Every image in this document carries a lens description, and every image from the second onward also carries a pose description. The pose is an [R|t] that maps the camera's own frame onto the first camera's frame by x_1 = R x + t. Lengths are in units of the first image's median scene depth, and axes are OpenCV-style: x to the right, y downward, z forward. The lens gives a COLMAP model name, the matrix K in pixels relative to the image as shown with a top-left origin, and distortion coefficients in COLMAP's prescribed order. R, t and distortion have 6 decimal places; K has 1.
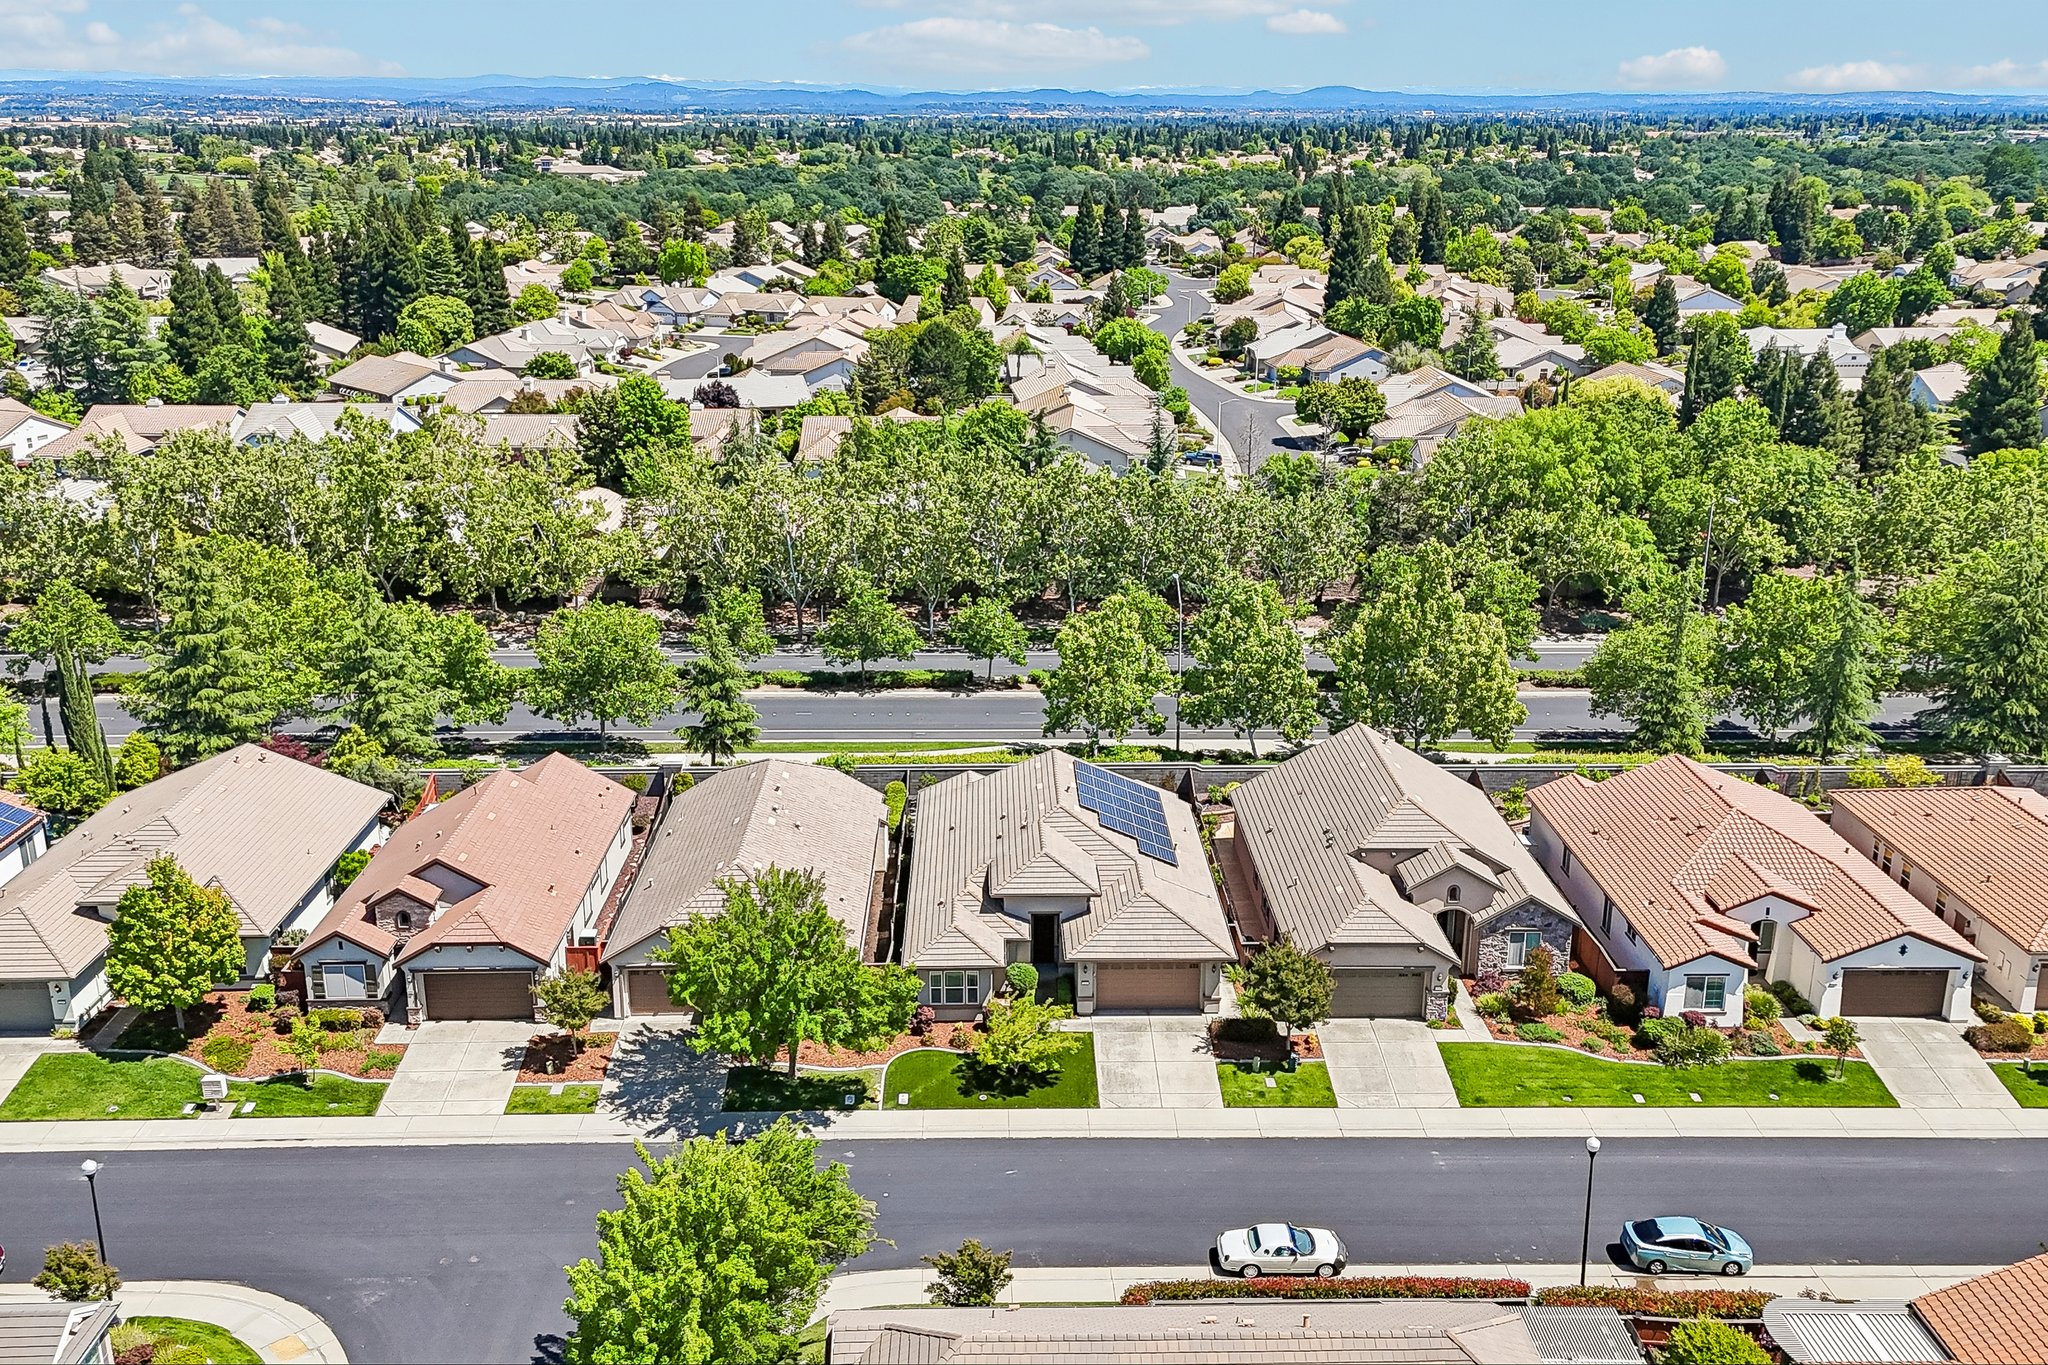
lens RADIAL K [[1774.3, 0, 1028.2], [0, 1774.3, 684.8], [0, 0, 1]] dist [0.114252, -0.154364]
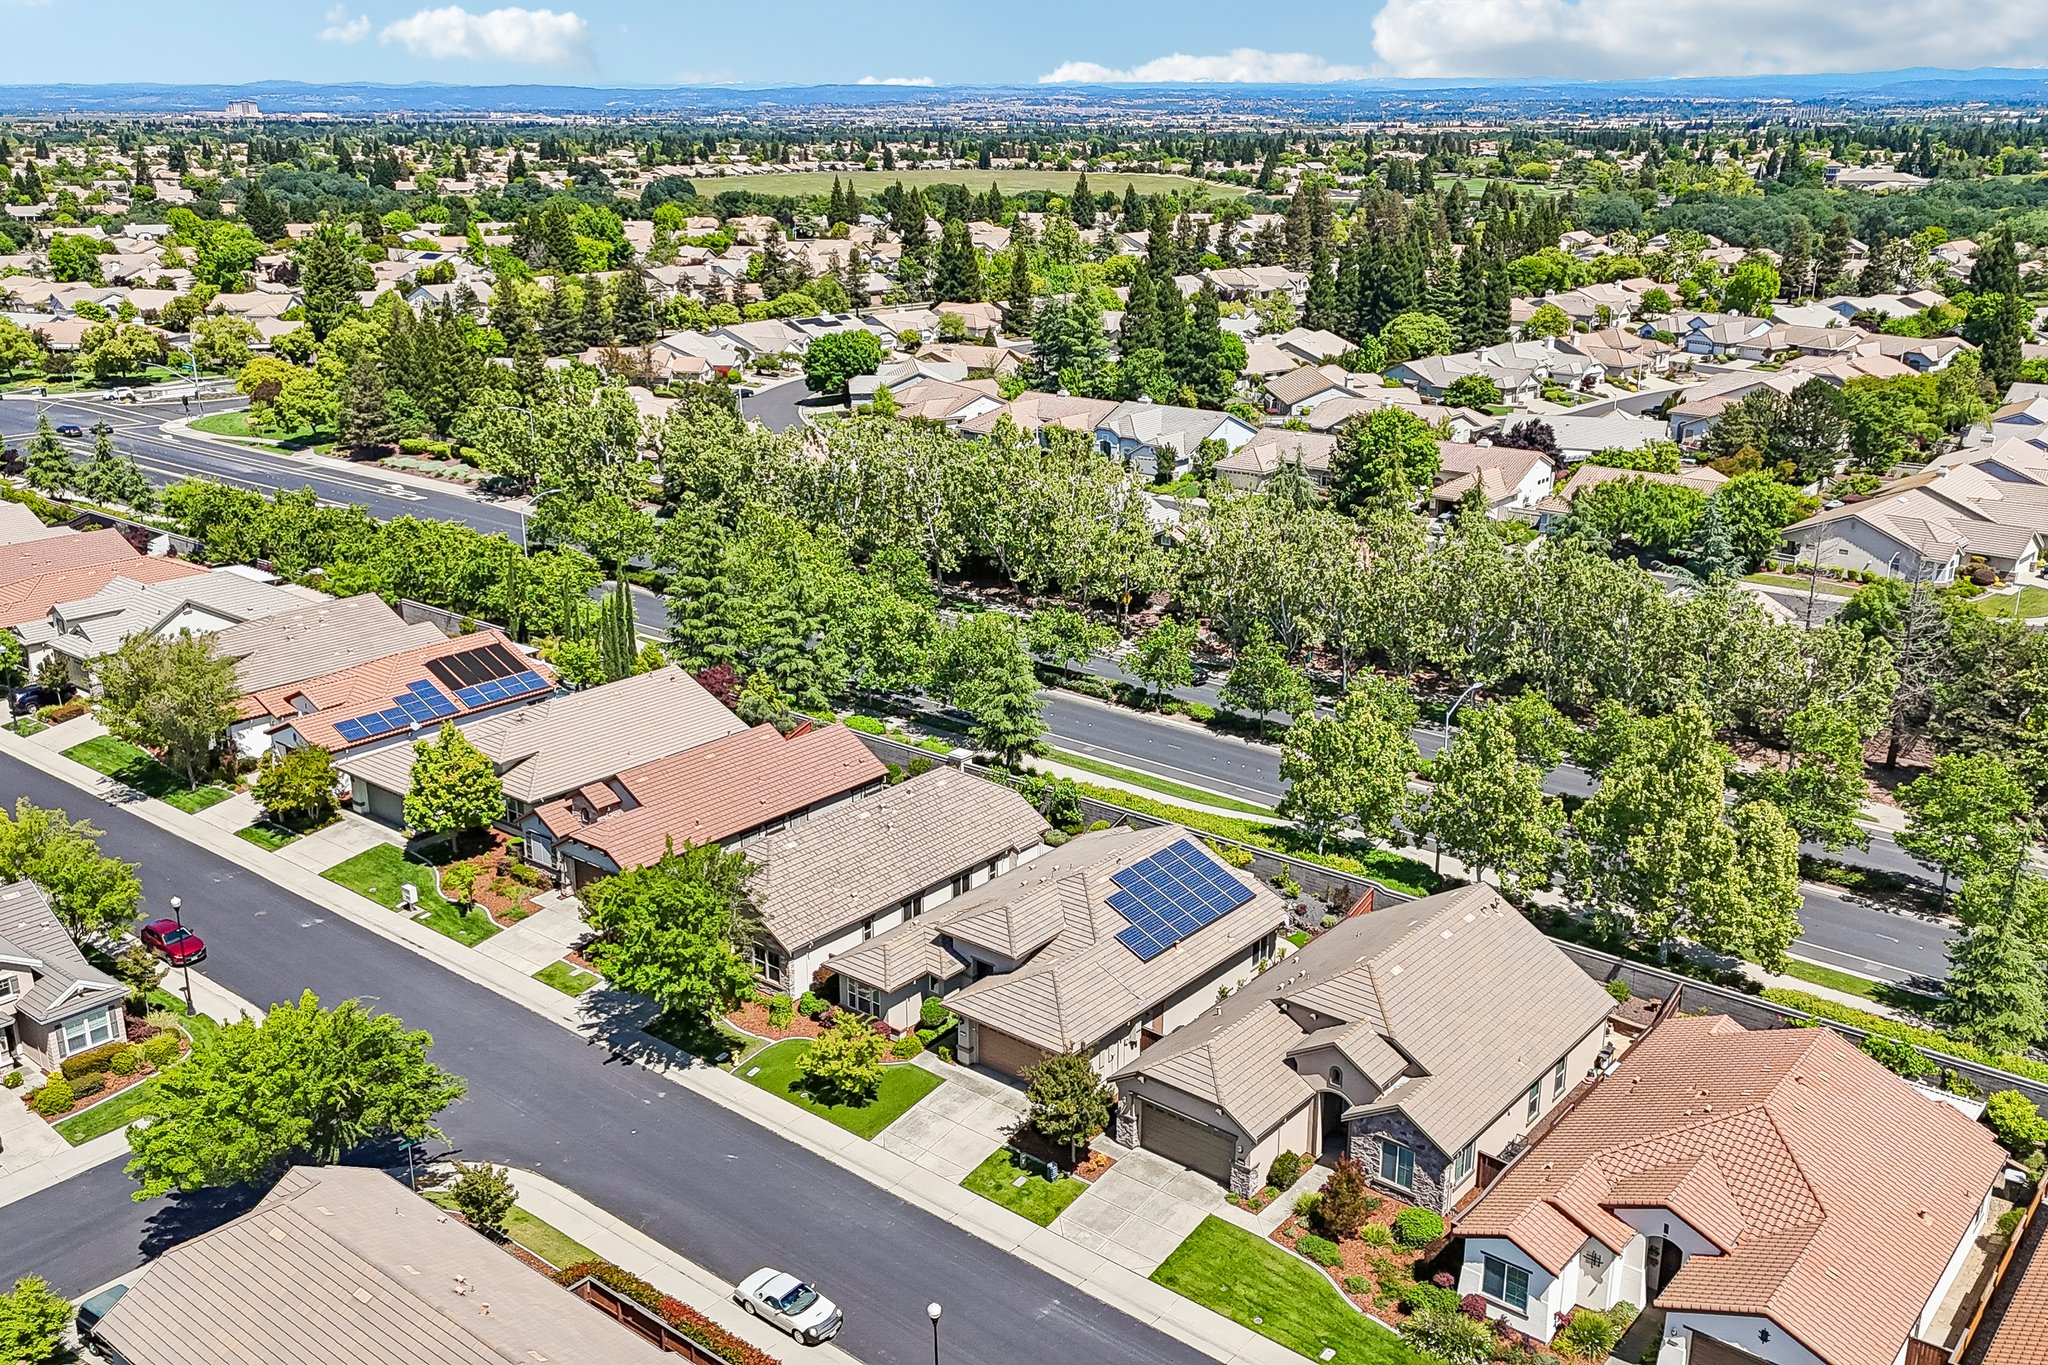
lens RADIAL K [[1774.3, 0, 1028.2], [0, 1774.3, 684.8], [0, 0, 1]] dist [0.114252, -0.154364]
pose [[0.759048, 0.197738, -0.620279, 0.666096], [-0.197424, 0.977807, 0.070121, -0.112487], [0.620379, 0.069233, 0.781241, 0.195594]]
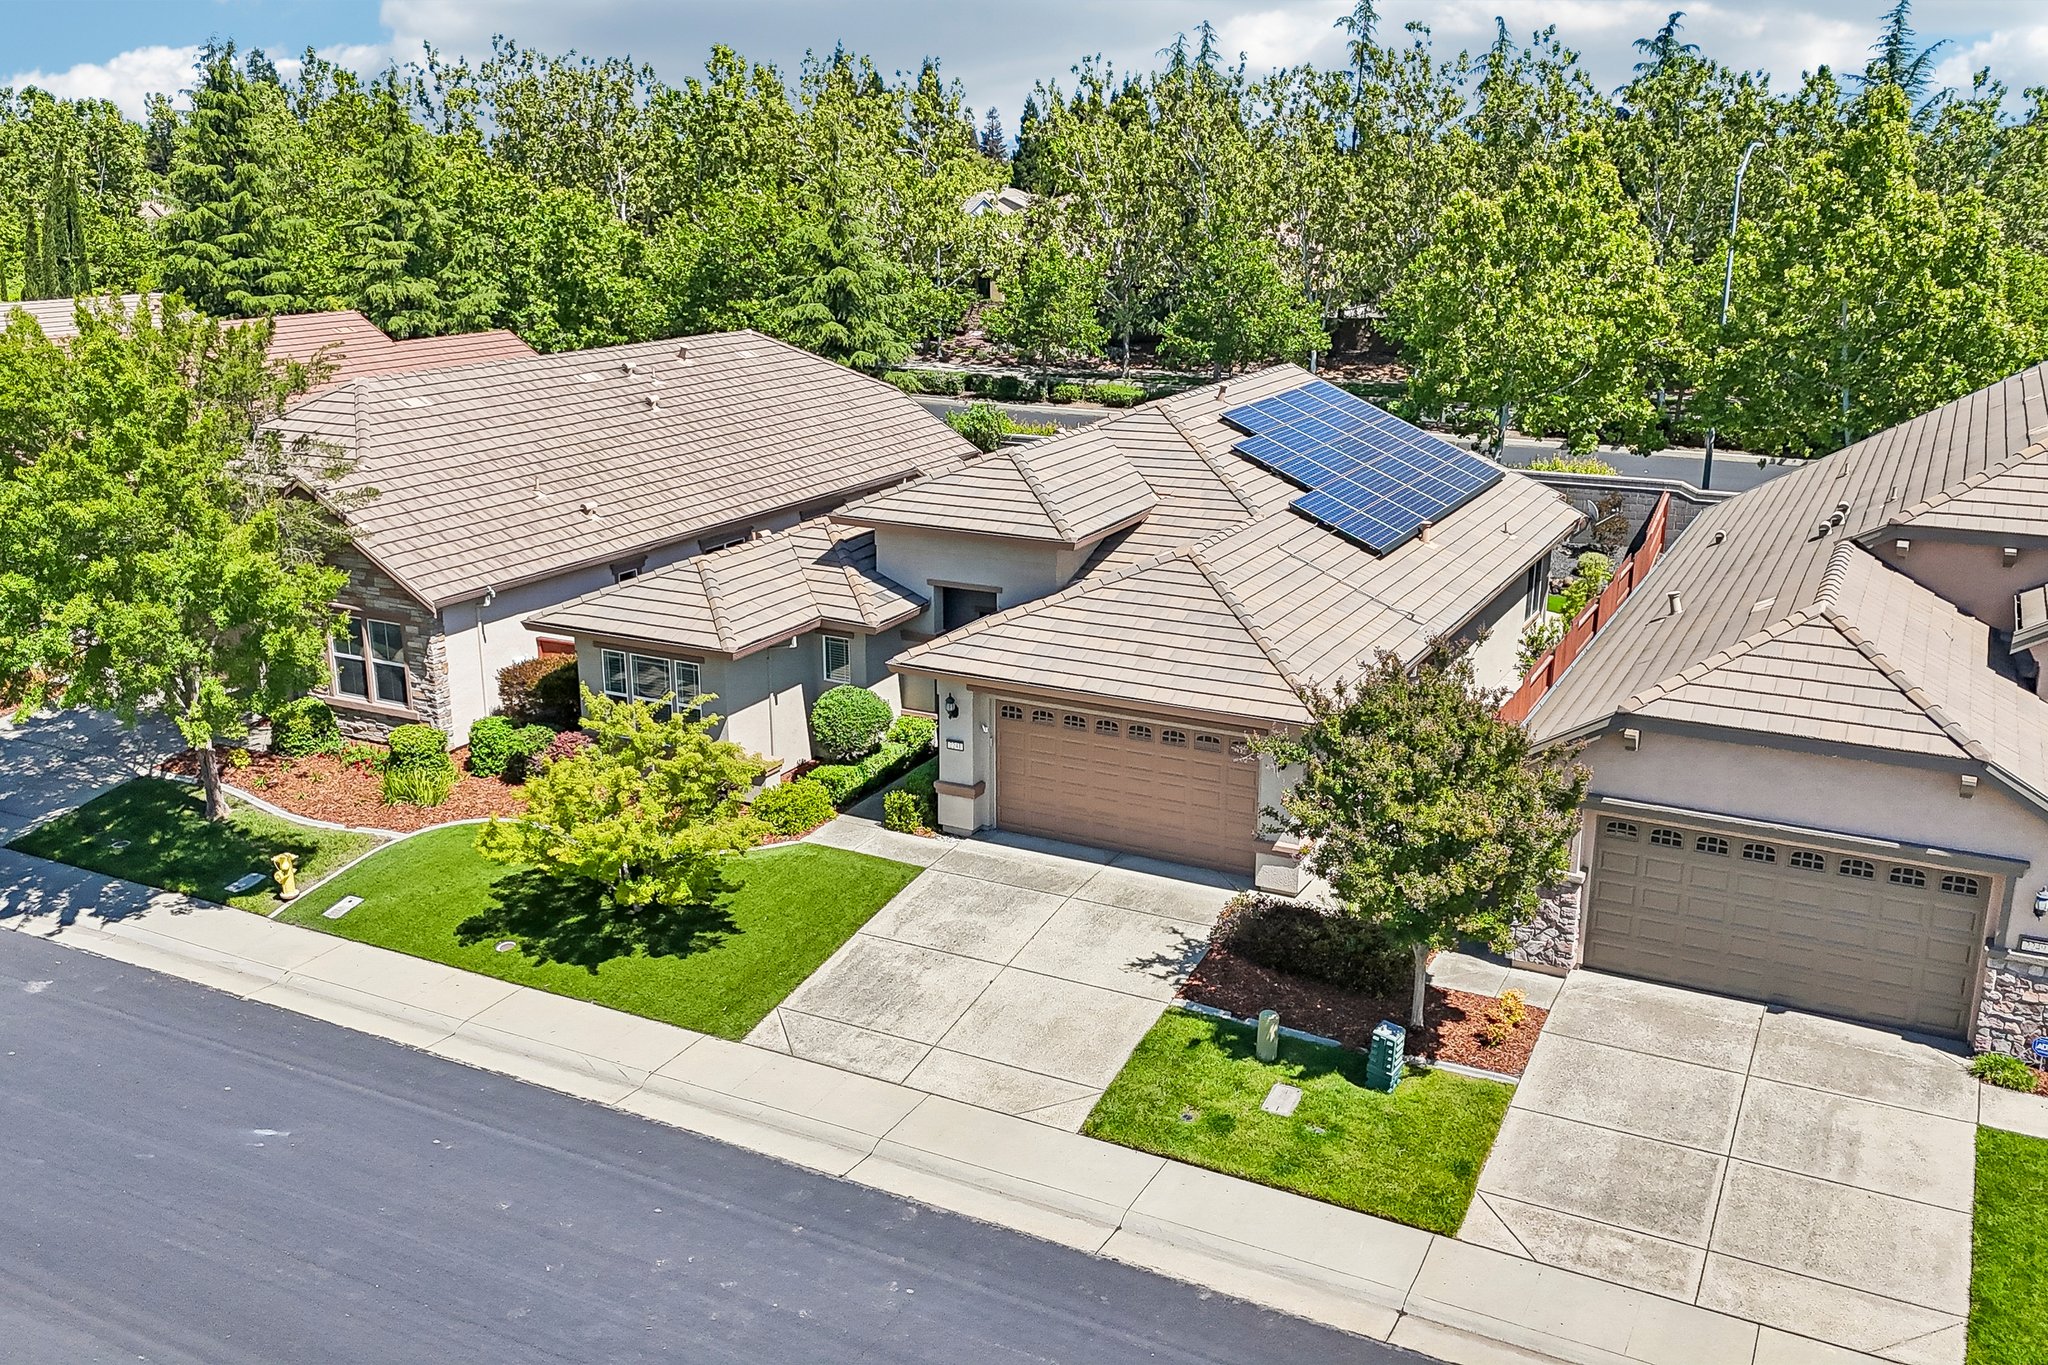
lens RADIAL K [[1774.3, 0, 1028.2], [0, 1774.3, 684.8], [0, 0, 1]] dist [0.114252, -0.154364]
pose [[0.877700, 0.133027, -0.460376, 0.215756], [-0.144663, 0.989429, 0.010101, 0.148799], [0.456854, 0.057734, 0.887666, 0.673739]]
